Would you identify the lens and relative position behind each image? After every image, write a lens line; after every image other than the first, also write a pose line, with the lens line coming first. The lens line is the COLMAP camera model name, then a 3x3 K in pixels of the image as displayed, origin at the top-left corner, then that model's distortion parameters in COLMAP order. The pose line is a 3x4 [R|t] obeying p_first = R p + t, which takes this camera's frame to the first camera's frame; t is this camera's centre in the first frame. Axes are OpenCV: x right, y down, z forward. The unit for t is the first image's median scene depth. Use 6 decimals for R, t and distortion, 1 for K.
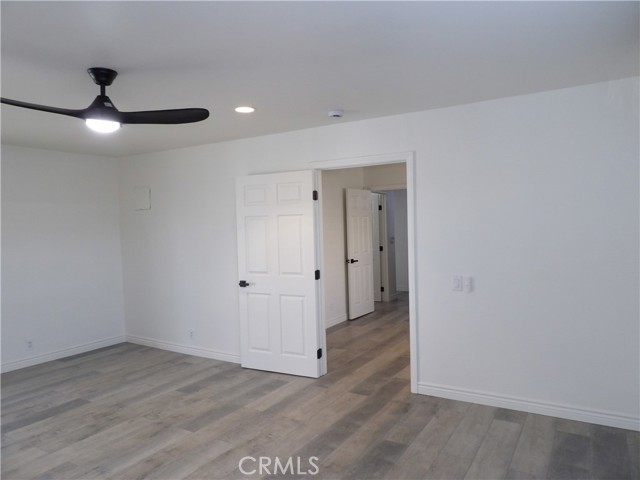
lens RADIAL K [[460.6, 0, 319.0], [0, 460.6, 236.2], [0, 0, 1]] dist [-0.040225, 0.052196]
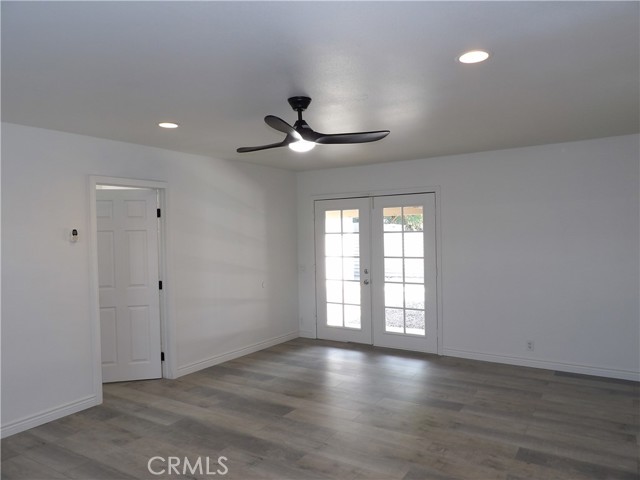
lens RADIAL K [[460.6, 0, 319.0], [0, 460.6, 236.2], [0, 0, 1]] dist [-0.040225, 0.052196]
pose [[-0.032736, 0.027759, -0.999078, 0.487801], [-0.001103, 0.999613, 0.027810, -0.034411], [0.999463, 0.002012, -0.032692, 0.771852]]
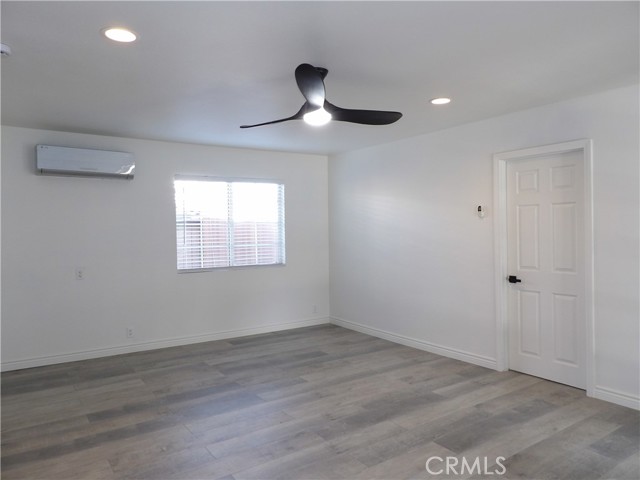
lens RADIAL K [[460.6, 0, 319.0], [0, 460.6, 236.2], [0, 0, 1]] dist [-0.040225, 0.052196]
pose [[-0.911210, 0.025213, 0.411170, -0.657808], [0.043513, 0.998432, 0.035206, -0.001075], [-0.409638, 0.049971, -0.910879, 1.440593]]
